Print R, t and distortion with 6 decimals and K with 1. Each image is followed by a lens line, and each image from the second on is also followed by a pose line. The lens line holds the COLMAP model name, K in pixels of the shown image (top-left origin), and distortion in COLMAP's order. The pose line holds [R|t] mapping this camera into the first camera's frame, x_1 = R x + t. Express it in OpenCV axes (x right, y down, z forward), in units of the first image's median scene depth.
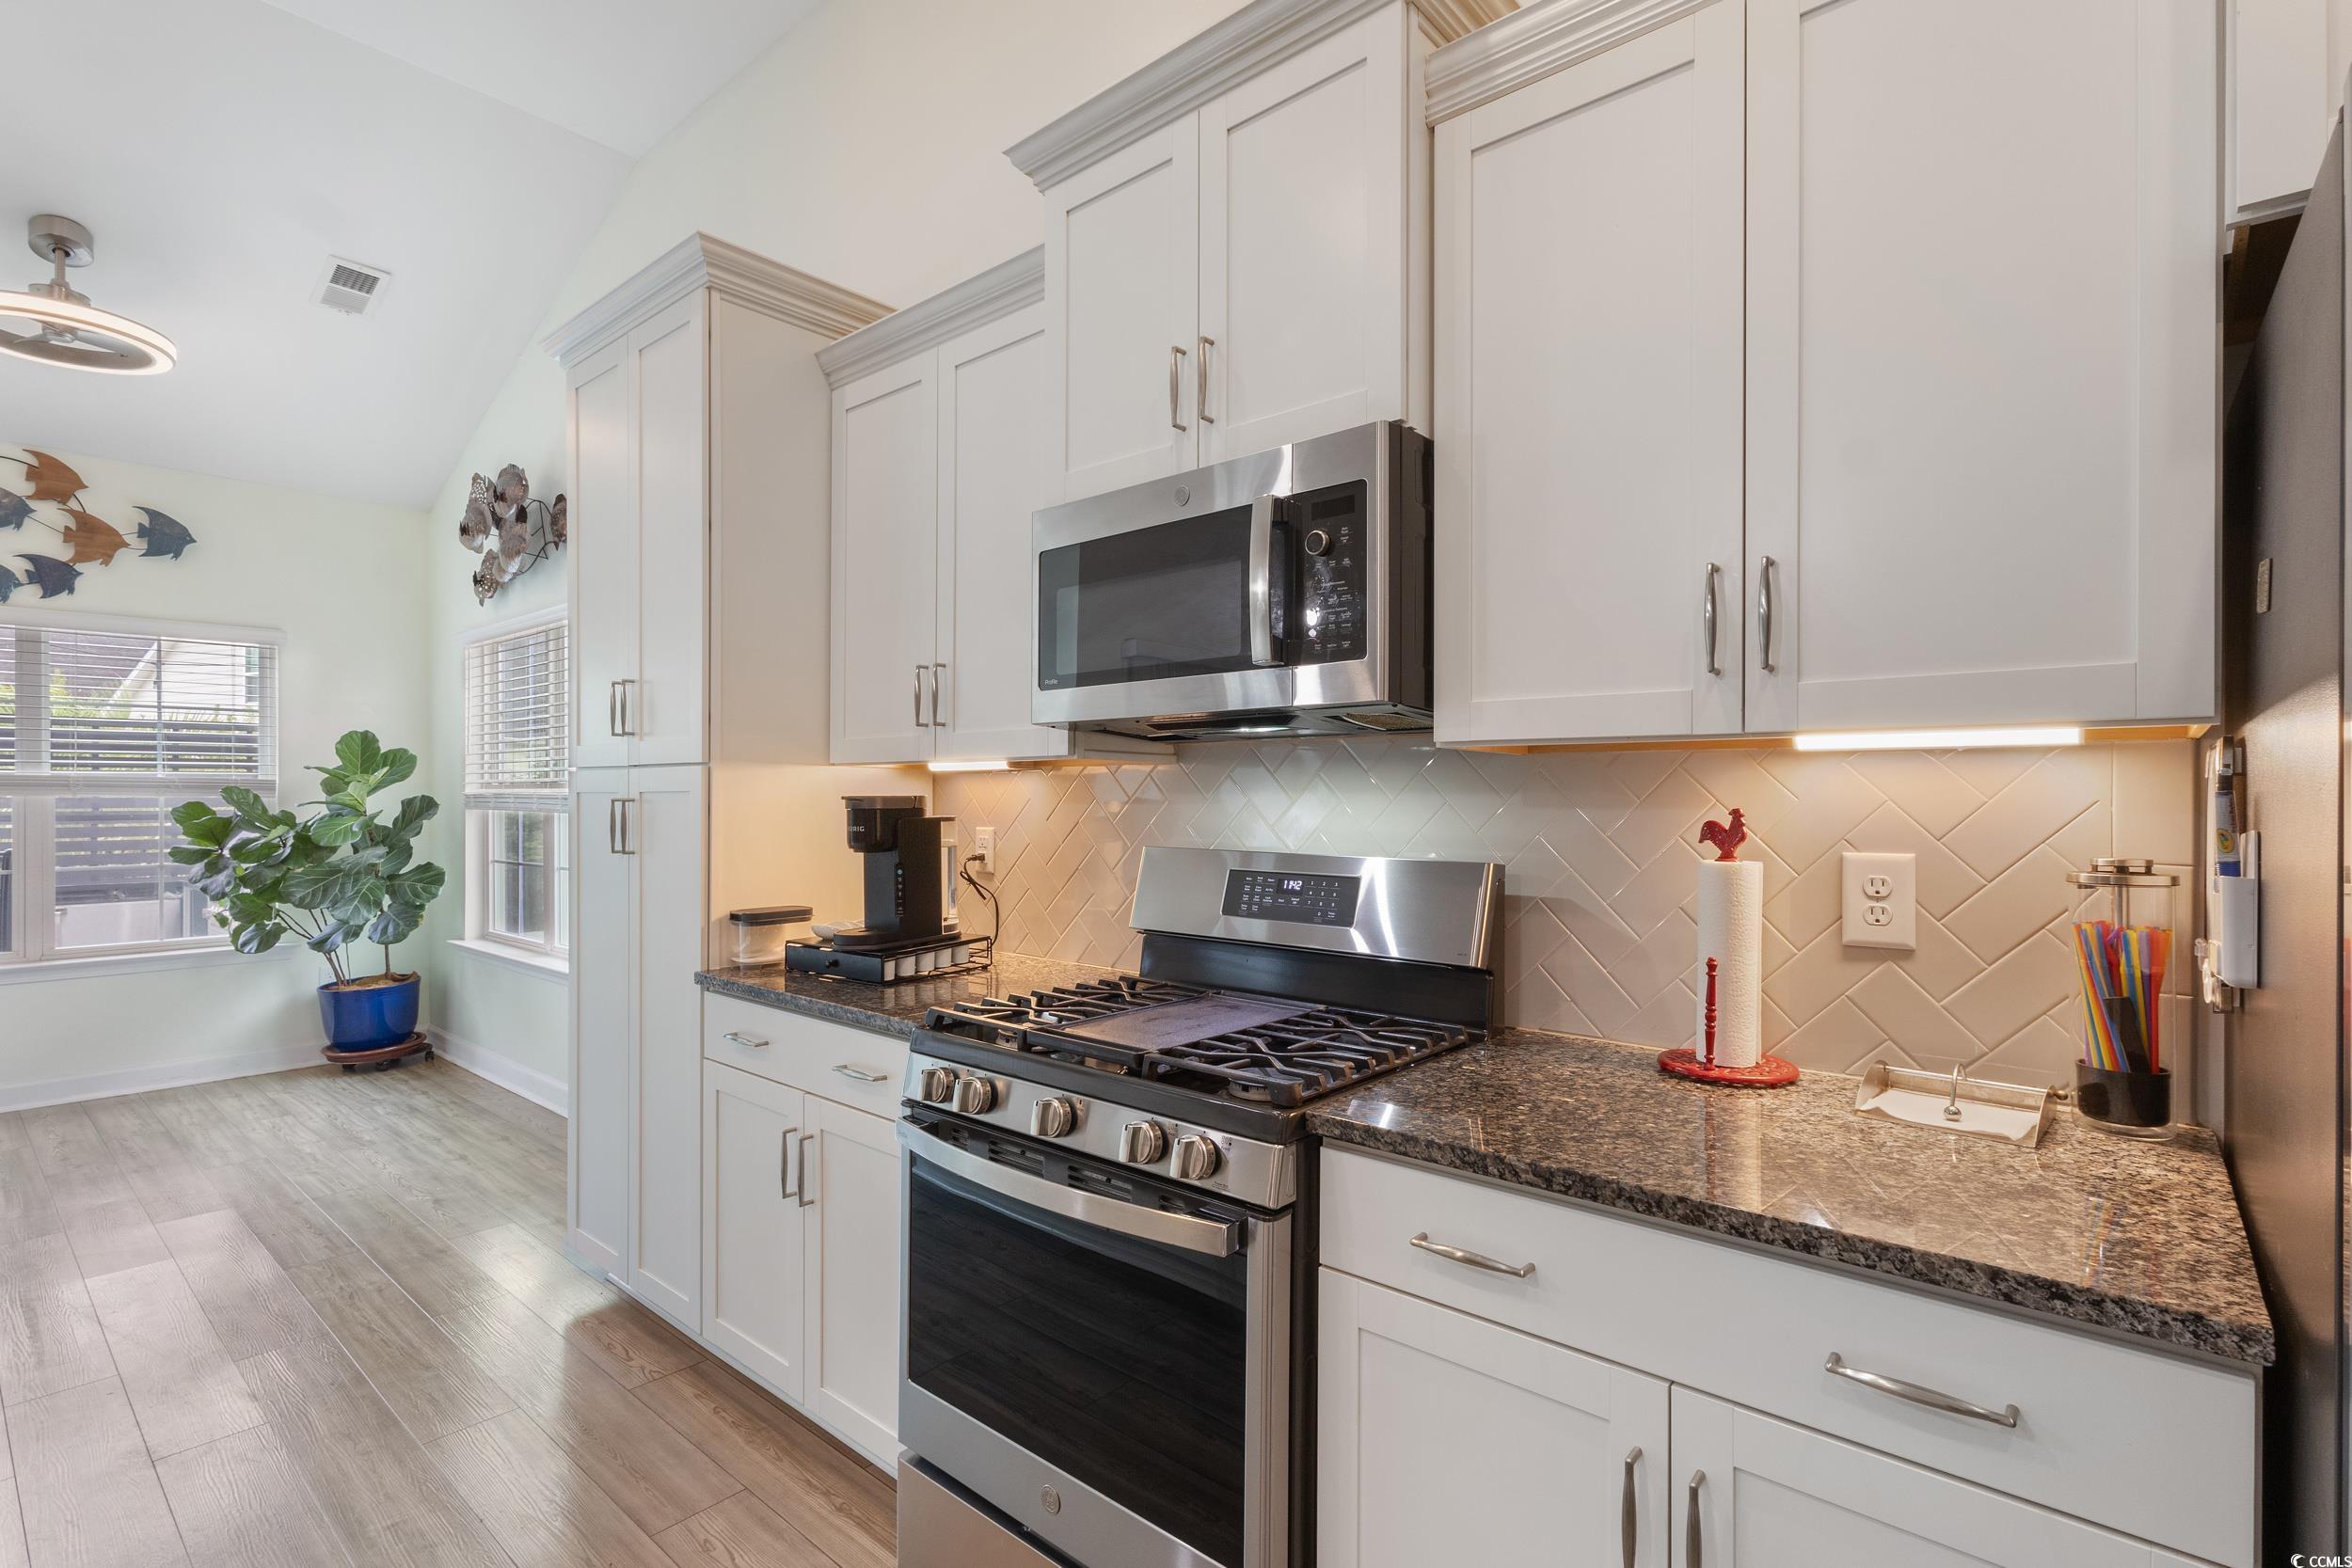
lens RADIAL K [[1088.1, 0, 1165.8], [0, 1088.1, 794.9], [0, 0, 1]] dist [0.008111, -0.003266]
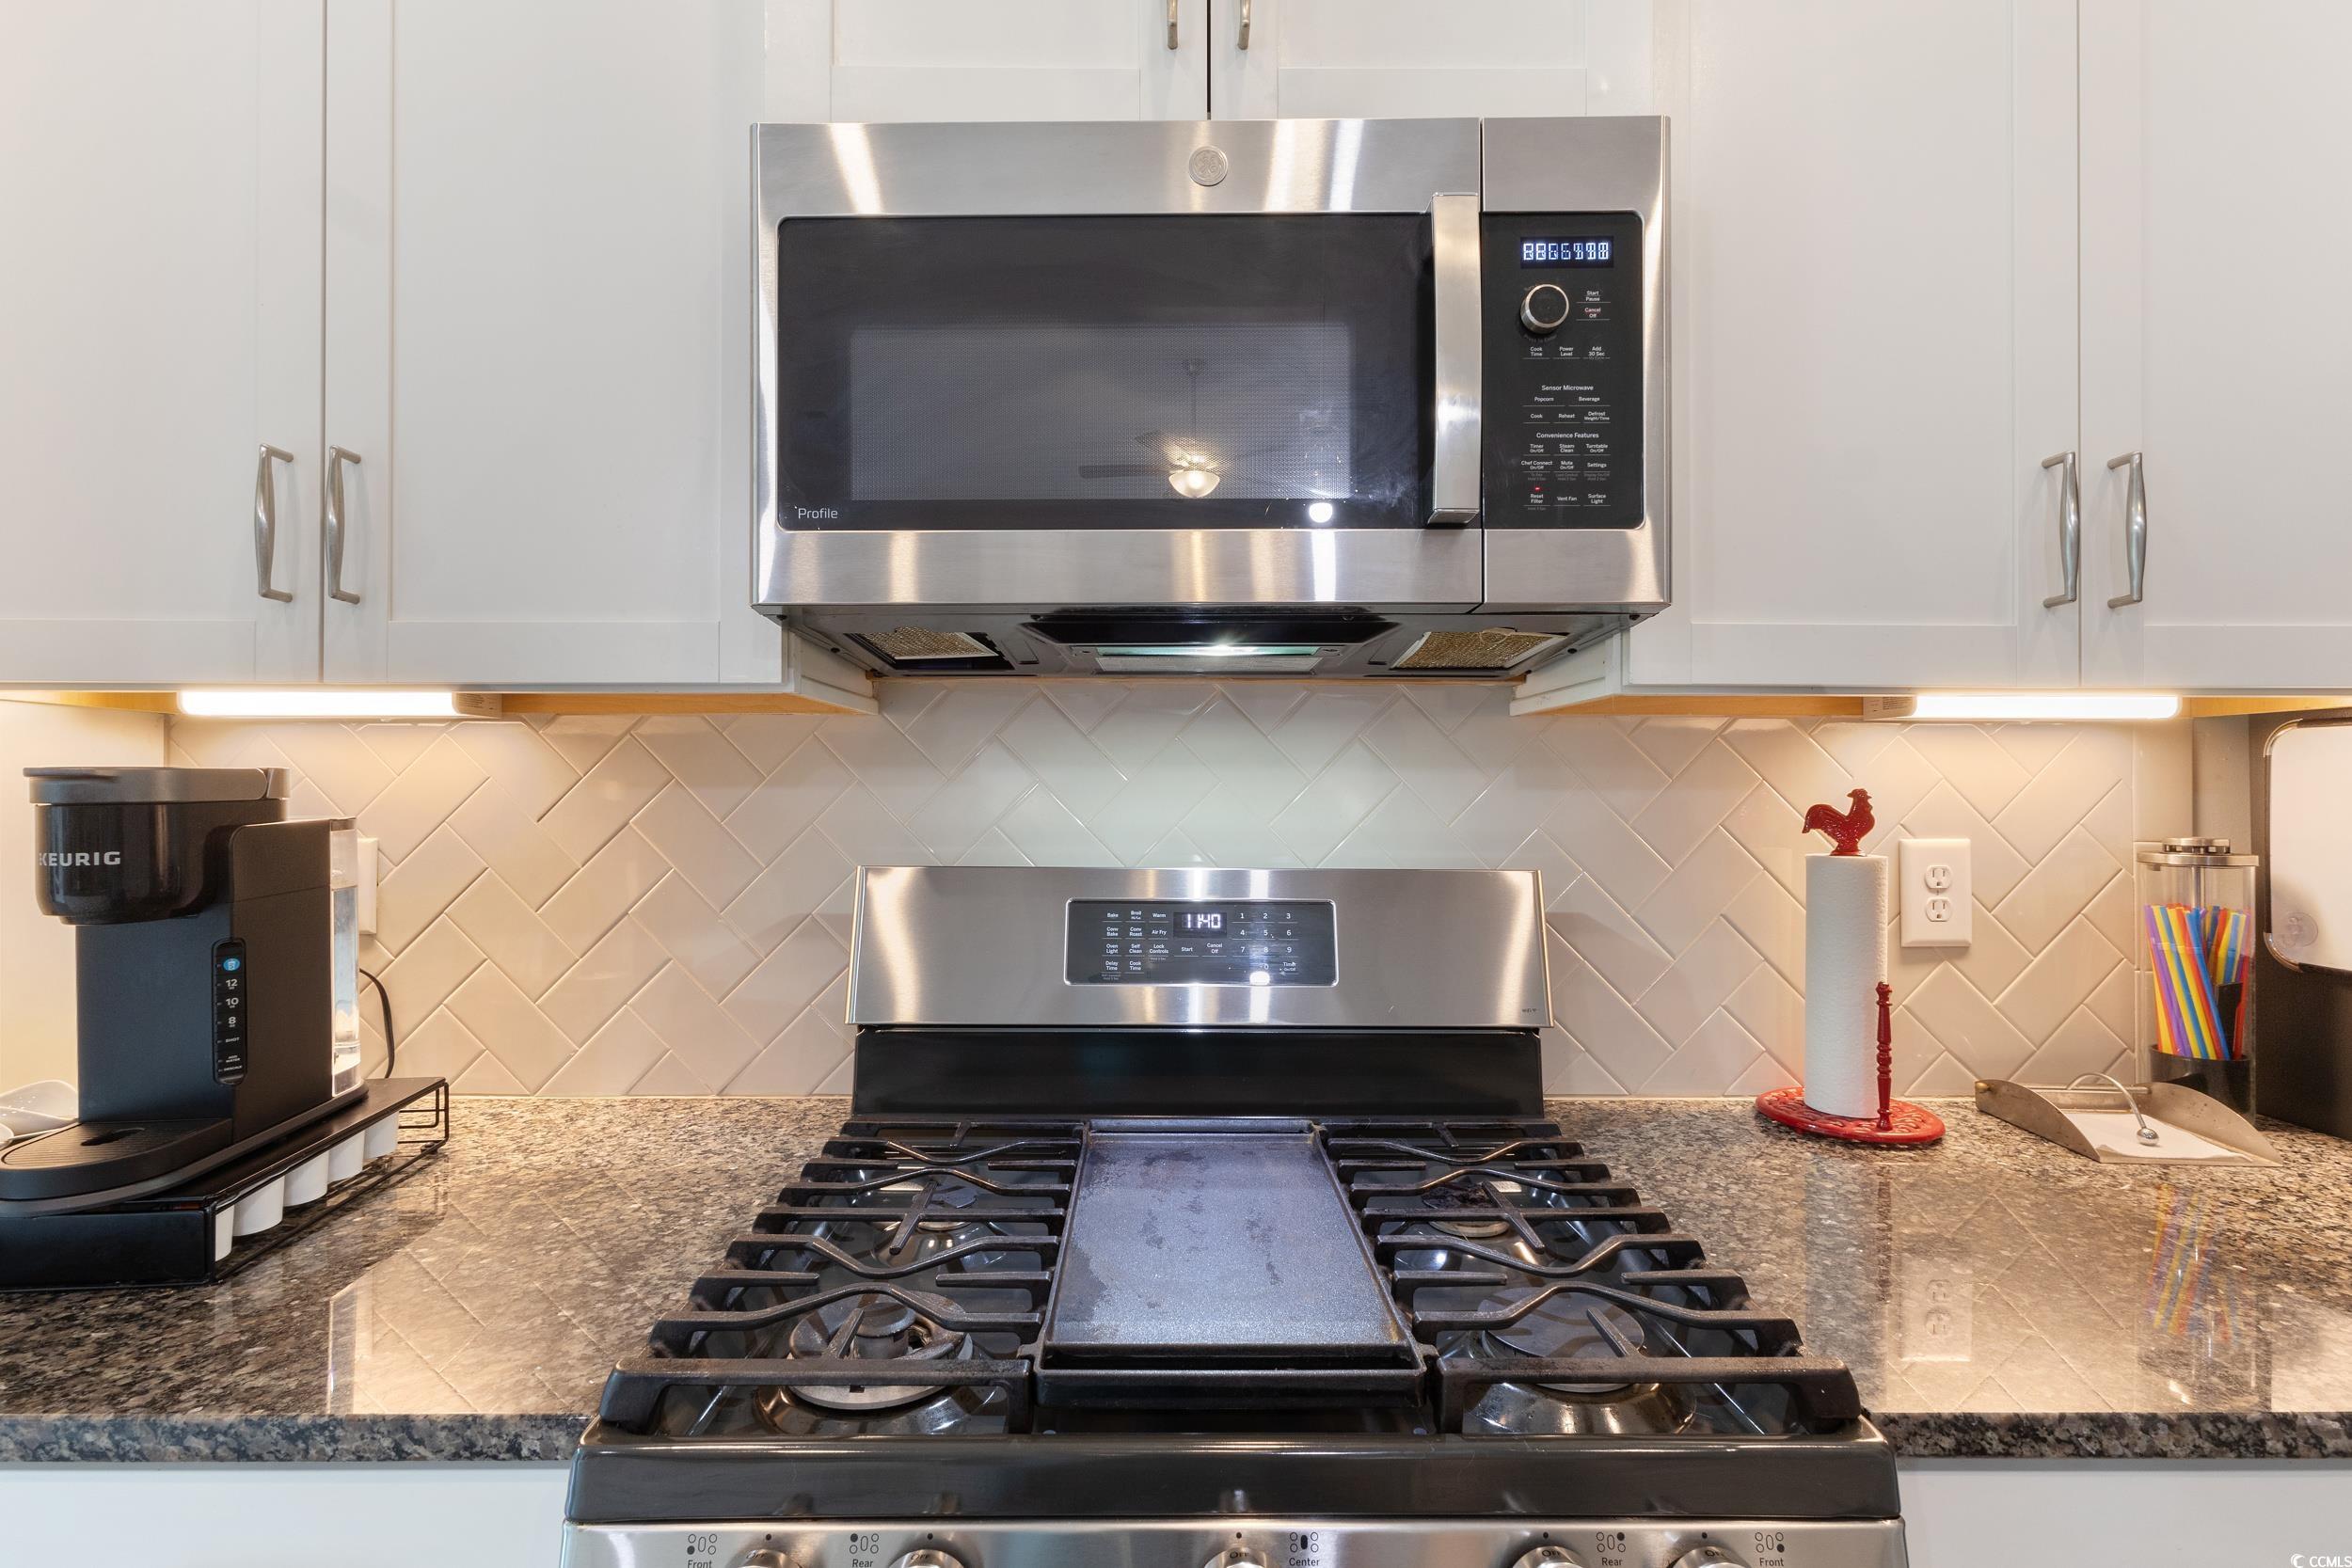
lens RADIAL K [[1088.1, 0, 1175.4], [0, 1088.1, 780.5], [0, 0, 1]] dist [0.008111, -0.003266]
pose [[0.751377, -0.001845, 0.659871, -0.134898], [-0.001973, 0.999985, 0.005042, 0.001358], [-0.659870, -0.005090, 0.751362, 0.264470]]
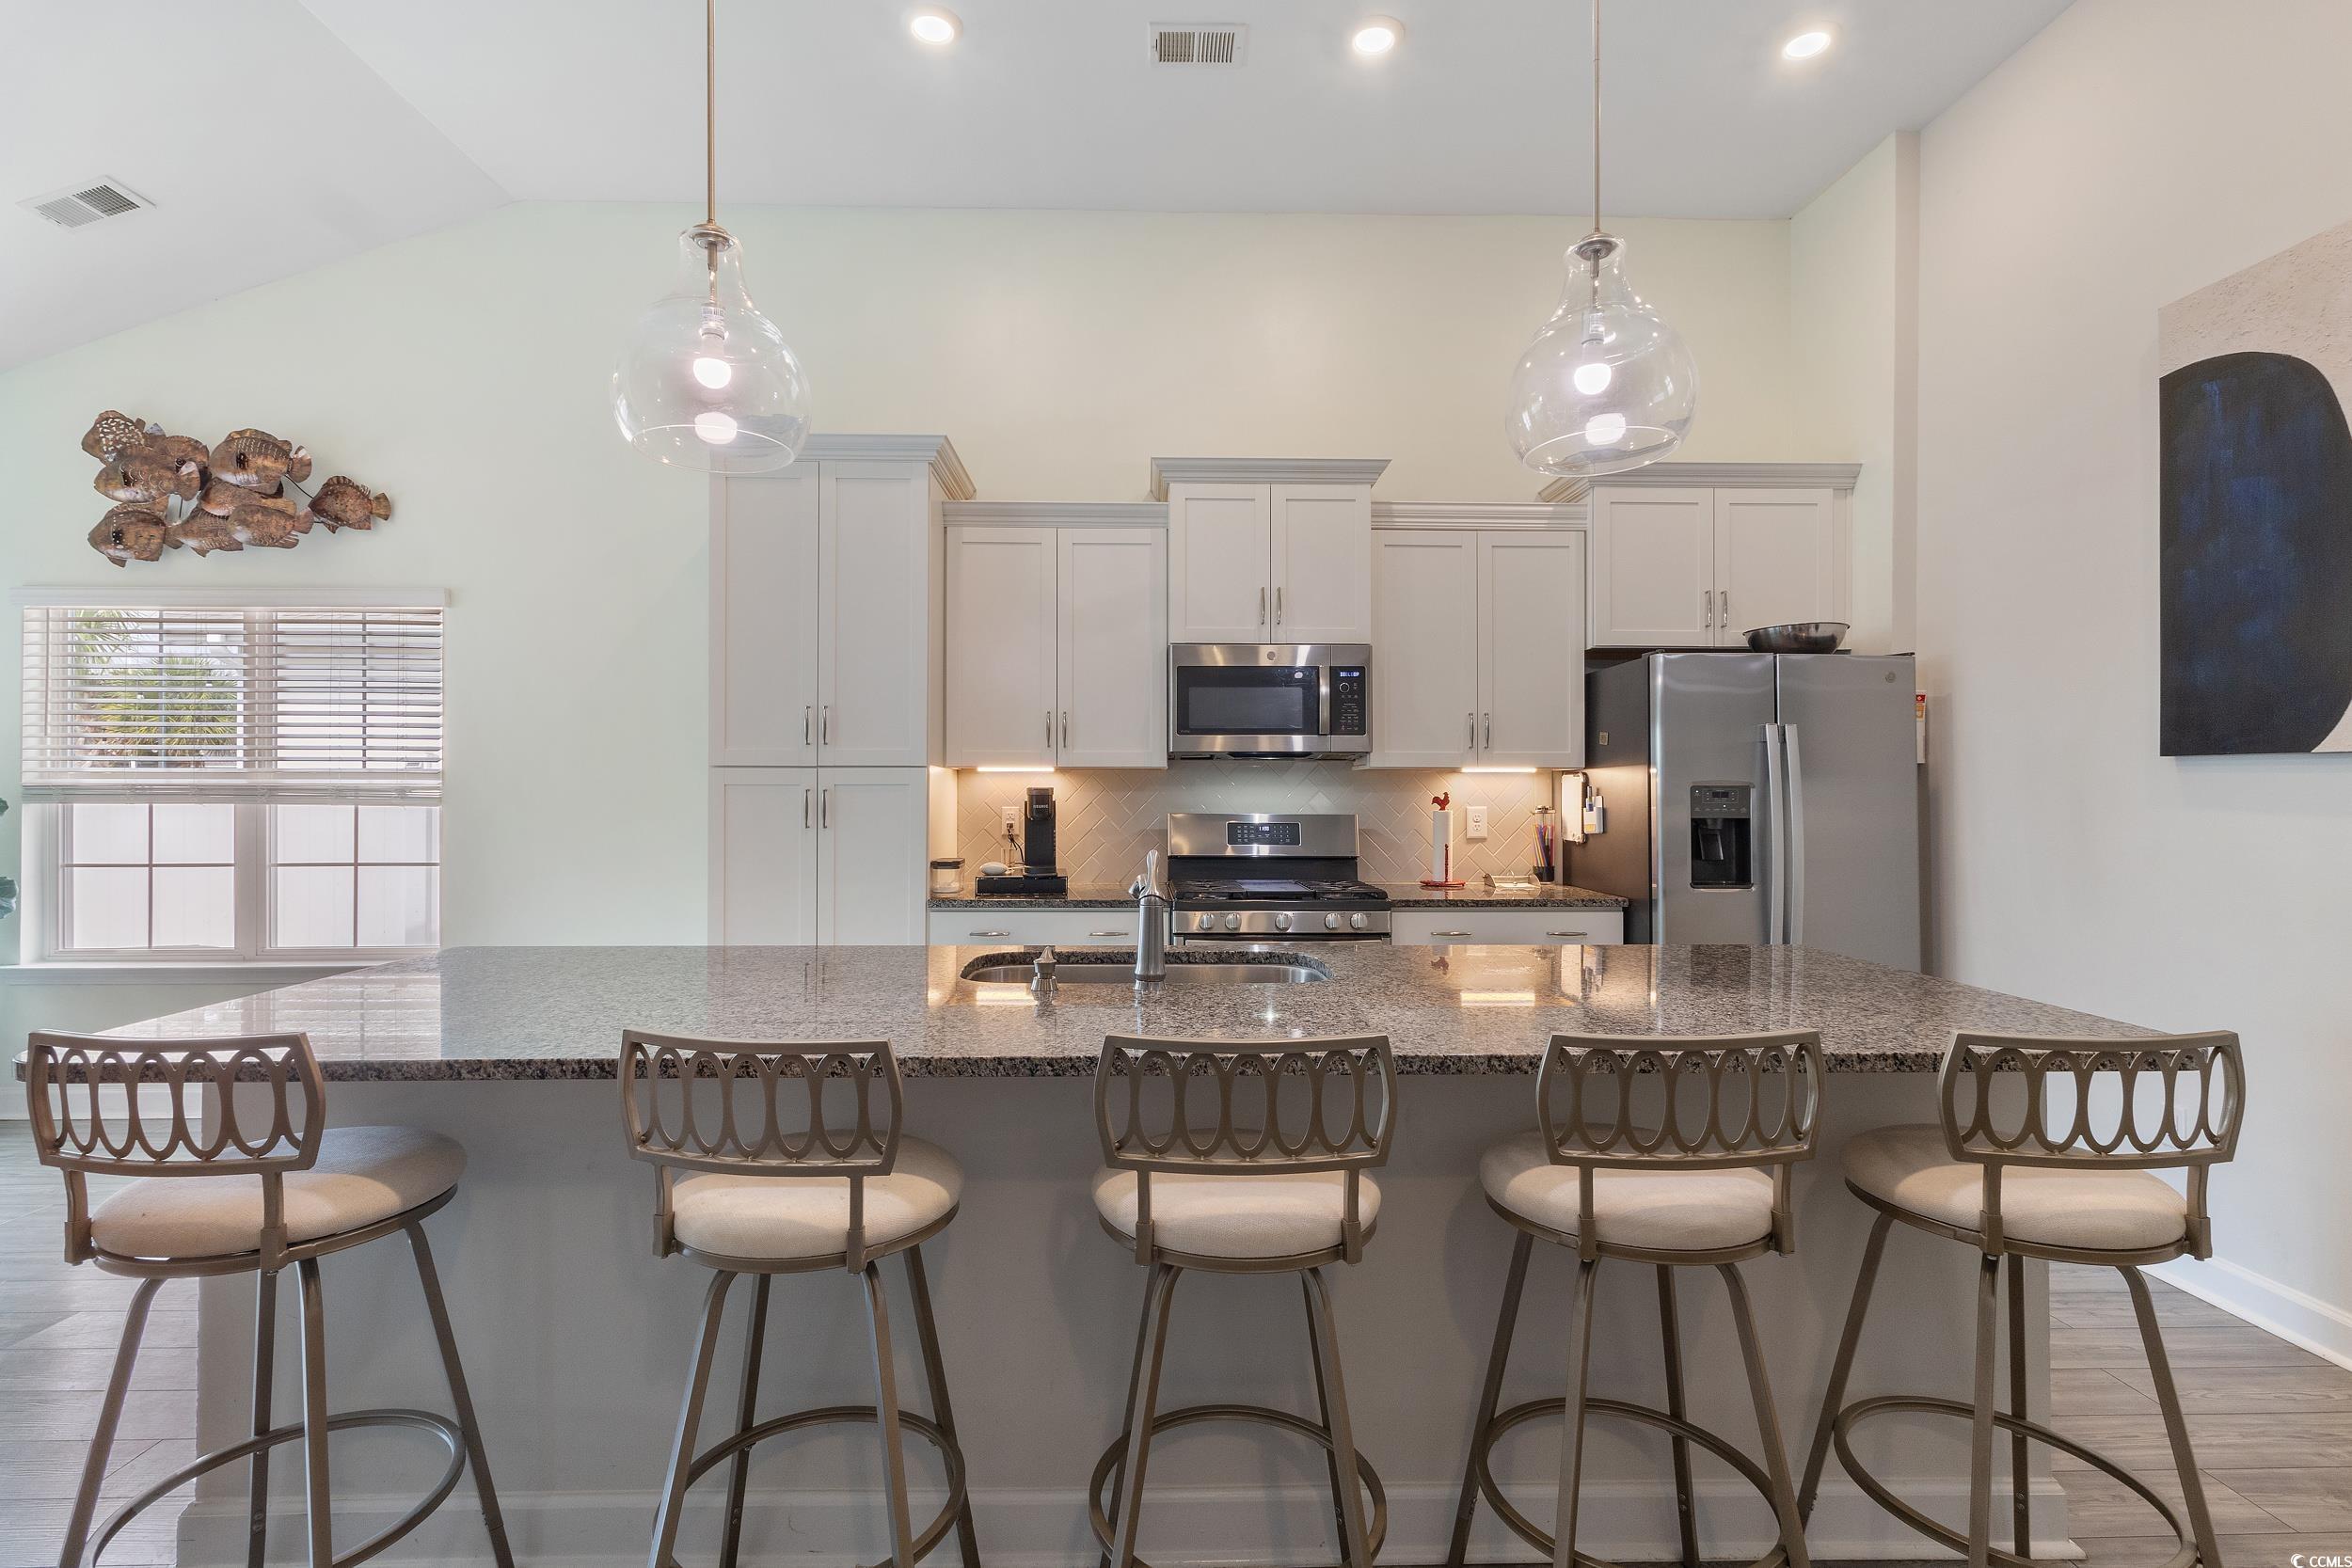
lens RADIAL K [[1088.1, 0, 1181.3], [0, 1088.1, 785.6], [0, 0, 1]] dist [0.008111, -0.003266]
pose [[0.737631, -0.000257, 0.675204, -0.691729], [-0.001043, 0.999998, 0.001520, -0.002994], [-0.675203, -0.001826, 0.737630, -0.229949]]
